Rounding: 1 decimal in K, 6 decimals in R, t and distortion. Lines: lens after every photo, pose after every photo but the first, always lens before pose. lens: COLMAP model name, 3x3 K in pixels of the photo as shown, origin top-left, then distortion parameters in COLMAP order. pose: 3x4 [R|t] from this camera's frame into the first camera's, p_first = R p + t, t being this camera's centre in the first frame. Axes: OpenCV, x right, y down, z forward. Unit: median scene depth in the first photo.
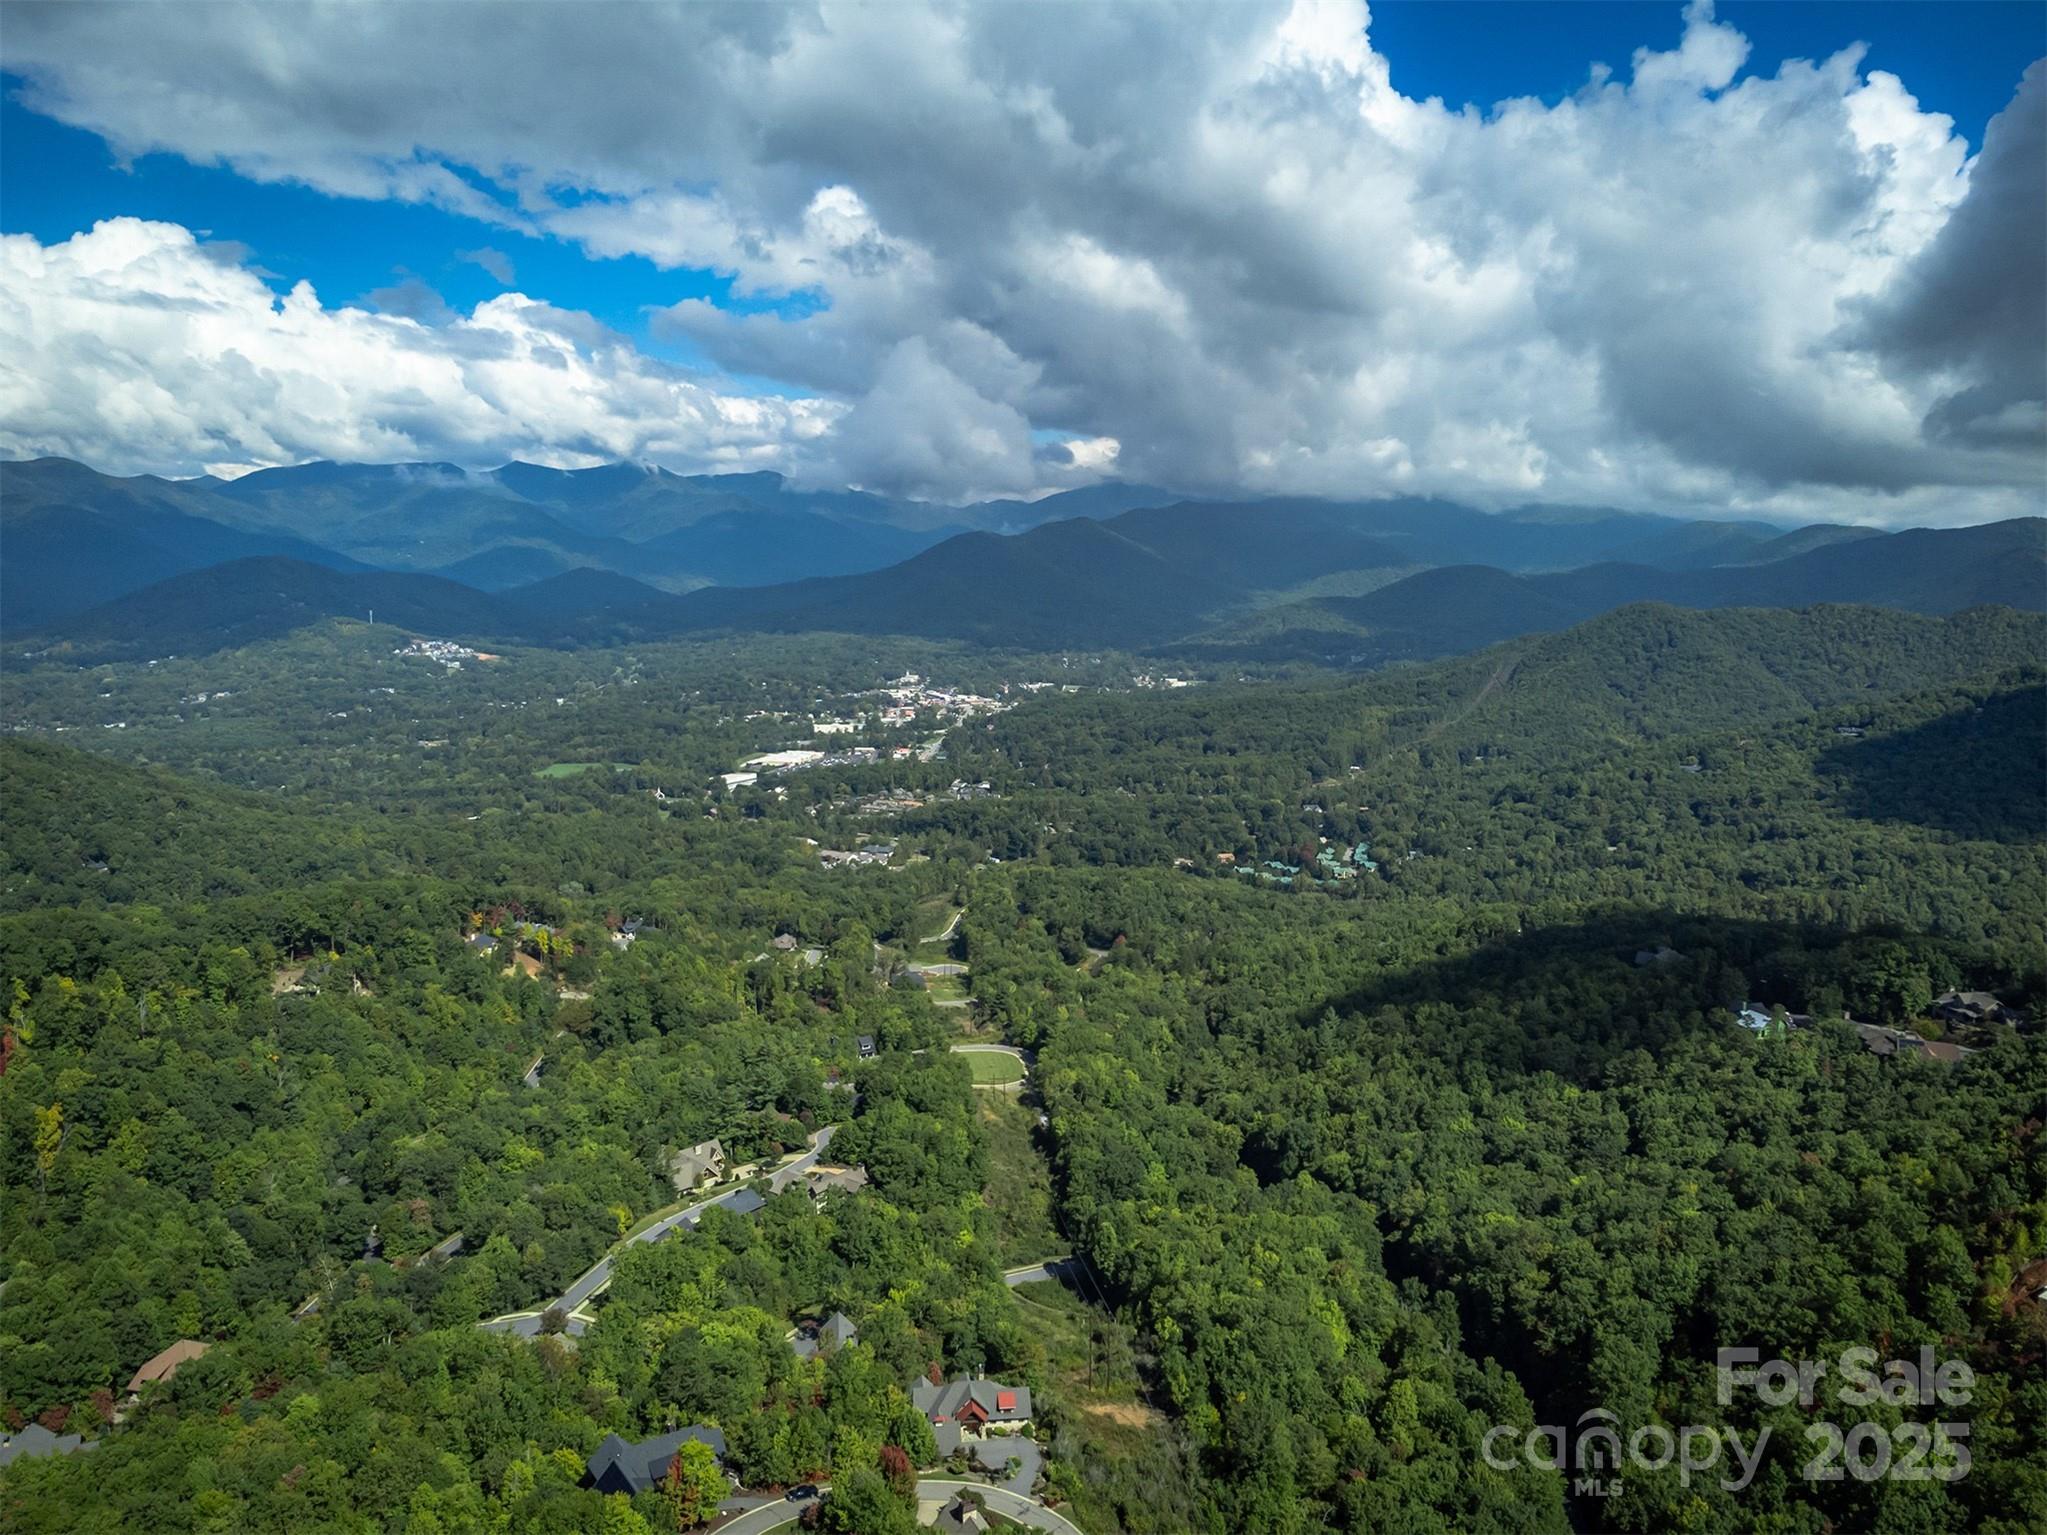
lens RADIAL K [[1515.7, 0, 1019.7], [0, 1515.7, 768.2], [0, 0, 1]] dist [0.019223, -0.001592]
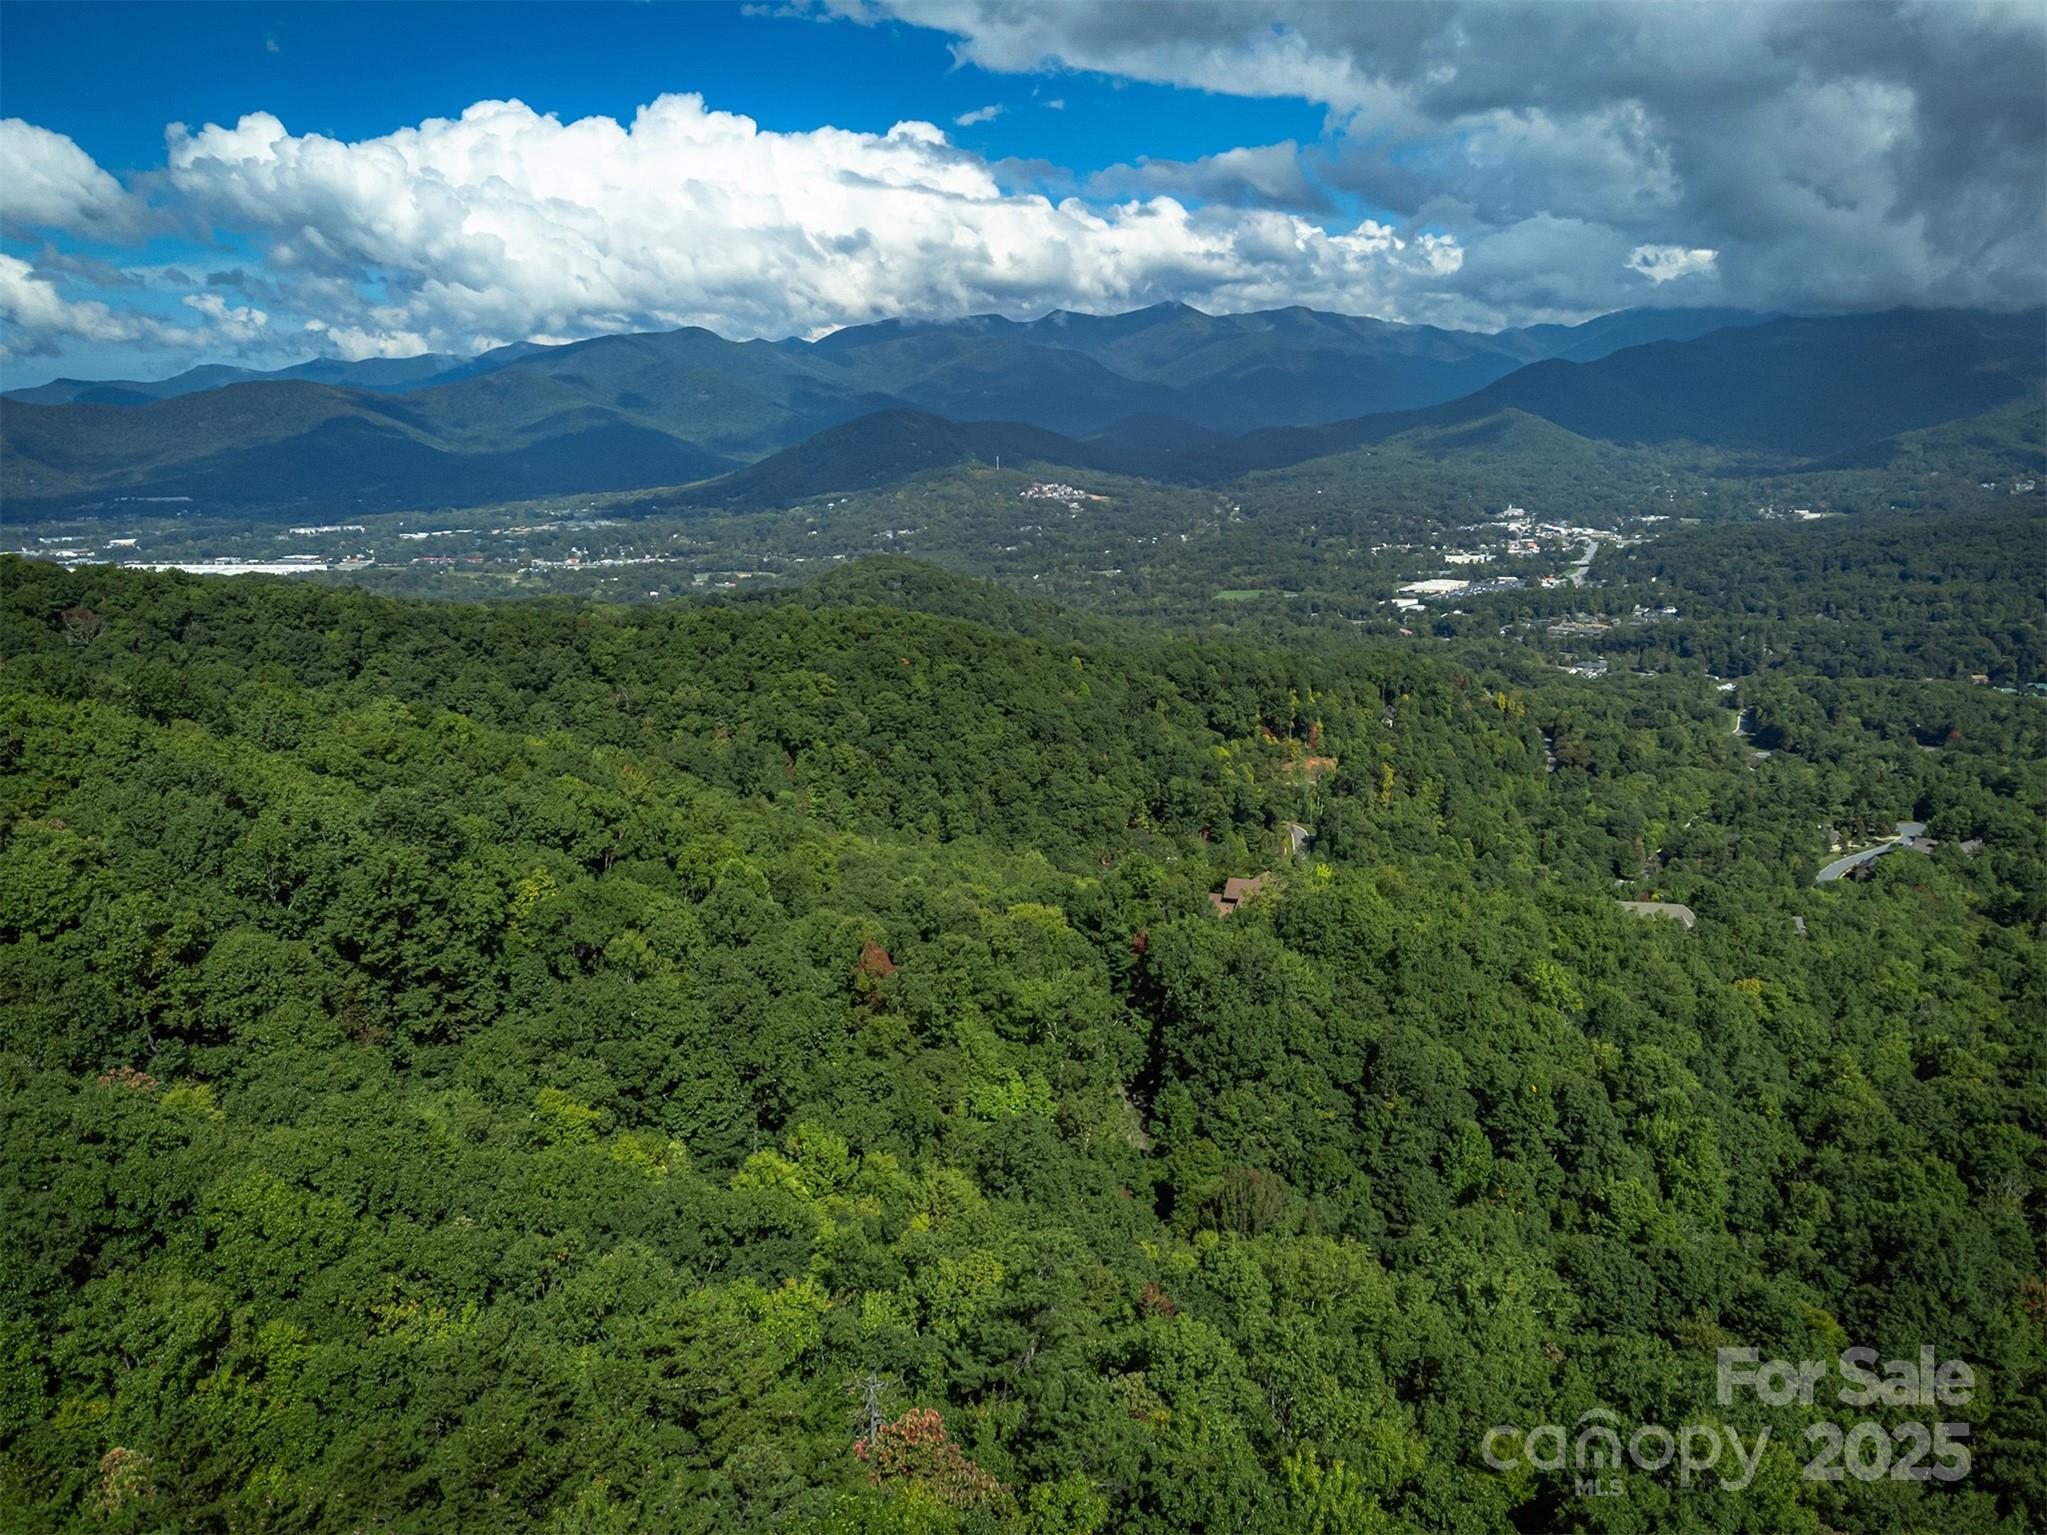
lens RADIAL K [[1515.7, 0, 1022.7], [0, 1515.7, 757.4], [0, 0, 1]] dist [0.019223, -0.001592]
pose [[0.949628, 0.042368, -0.310502, -0.111870], [-0.012698, 0.995207, 0.096959, 0.015634], [0.313122, -0.088132, 0.945615, -0.122842]]
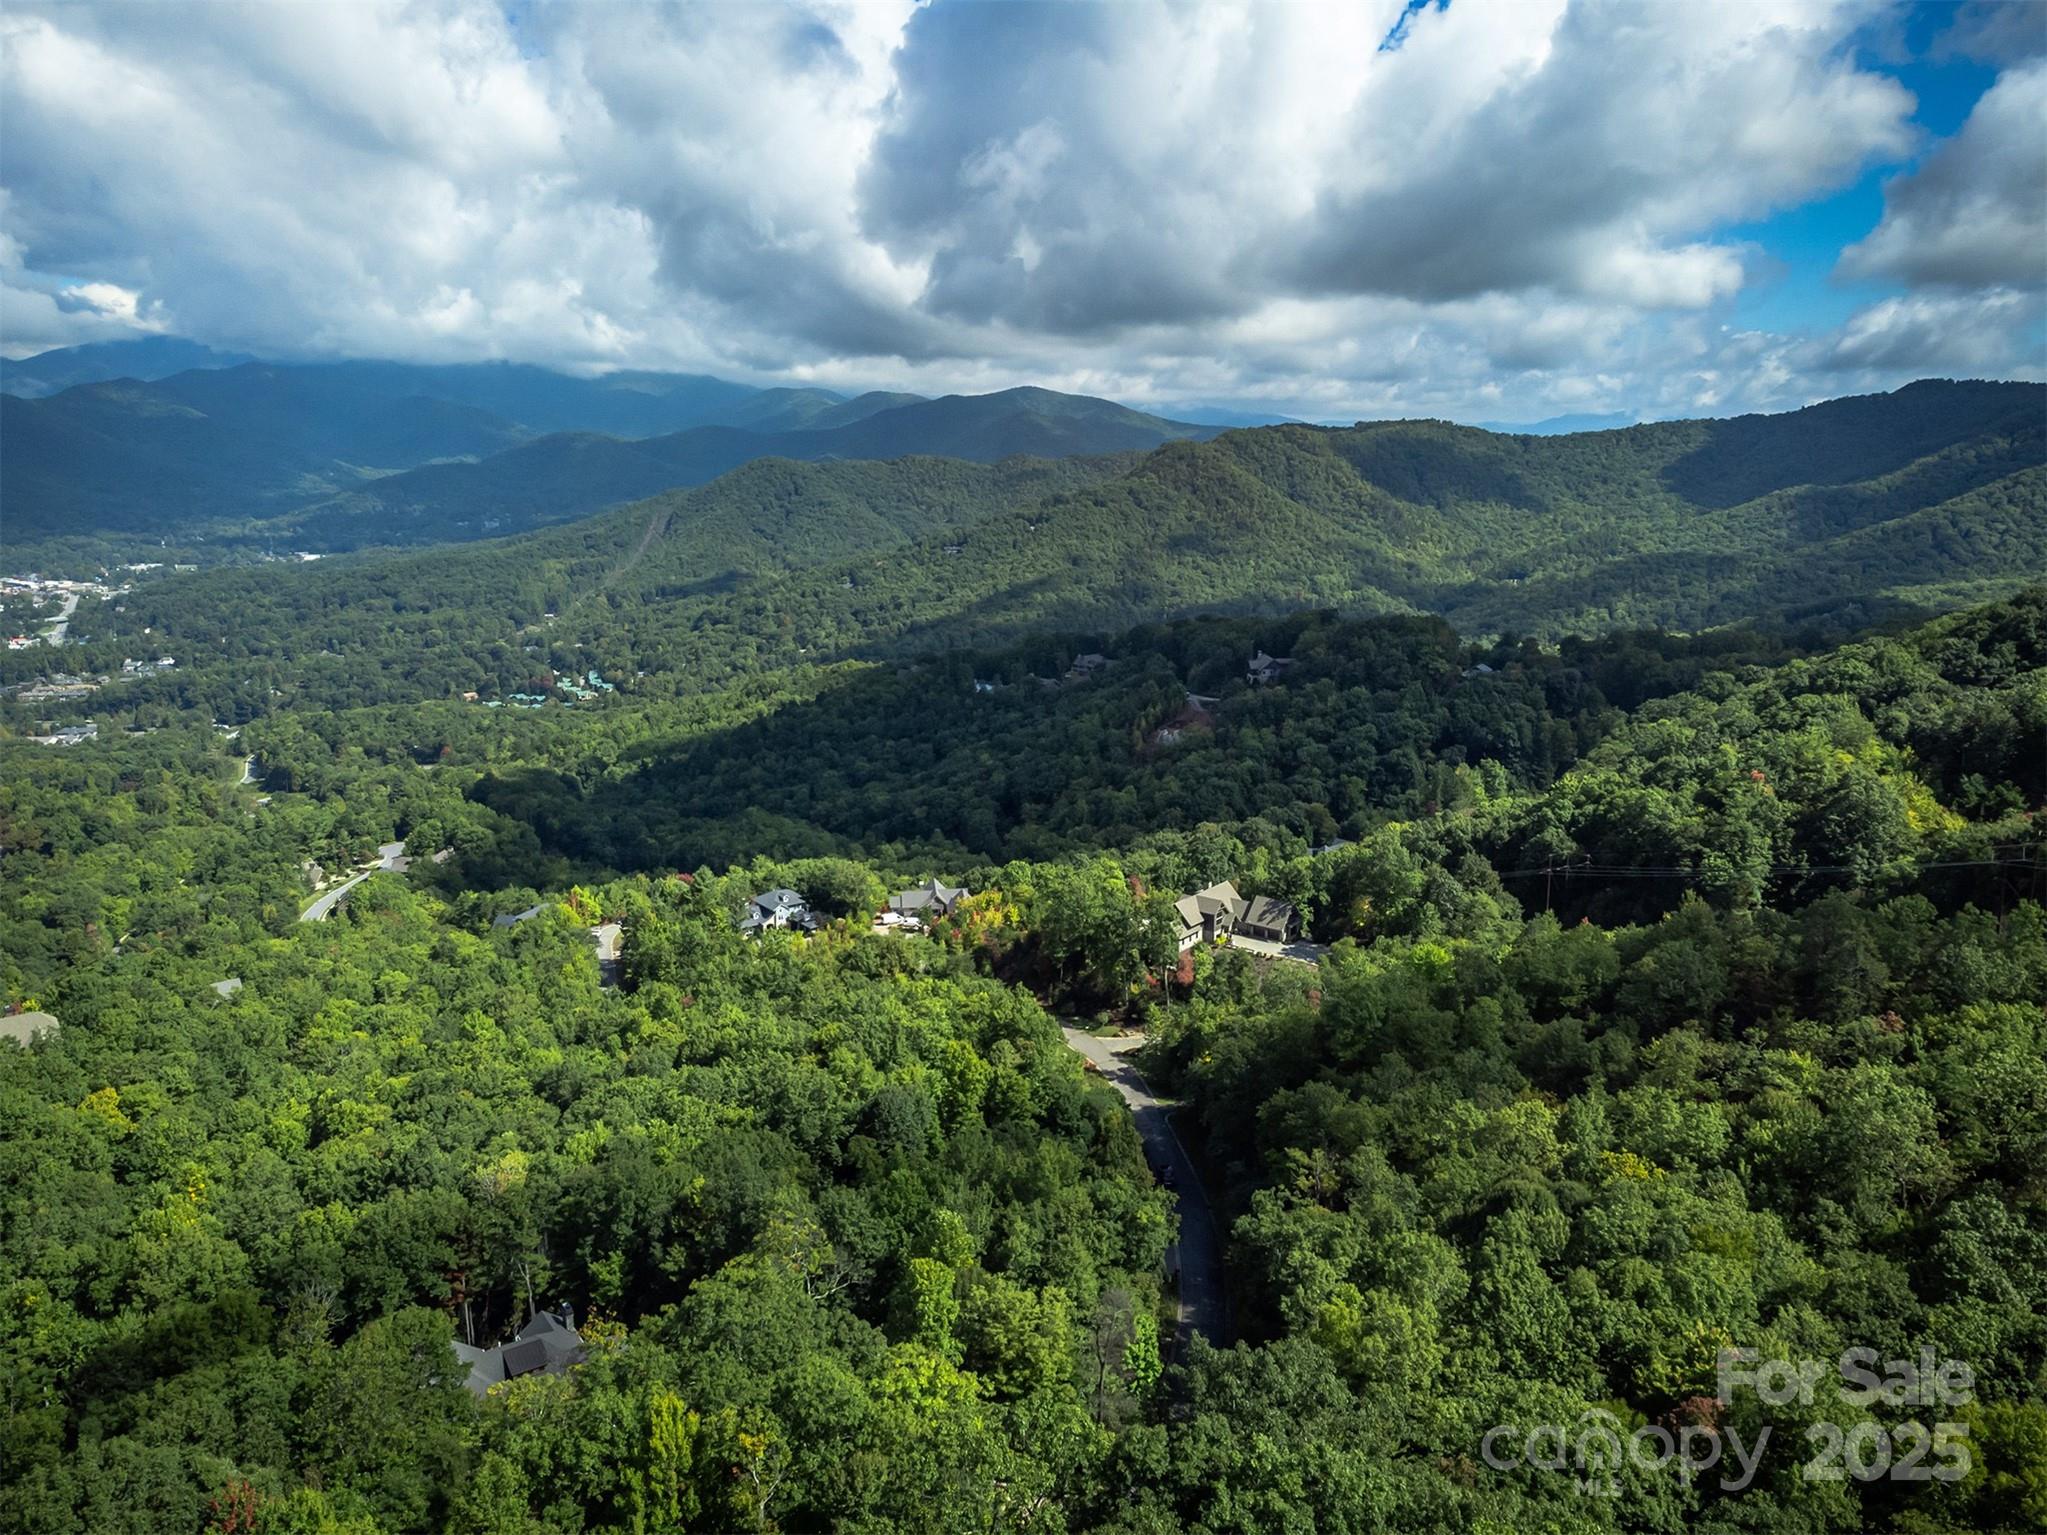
lens RADIAL K [[1515.7, 0, 1024.1], [0, 1515.7, 762.2], [0, 0, 1]] dist [0.019223, -0.001592]
pose [[0.835337, -0.128433, 0.534526, -0.090190], [0.085420, 0.990841, 0.104583, 0.019329], [-0.543062, -0.041702, 0.838657, -0.098680]]
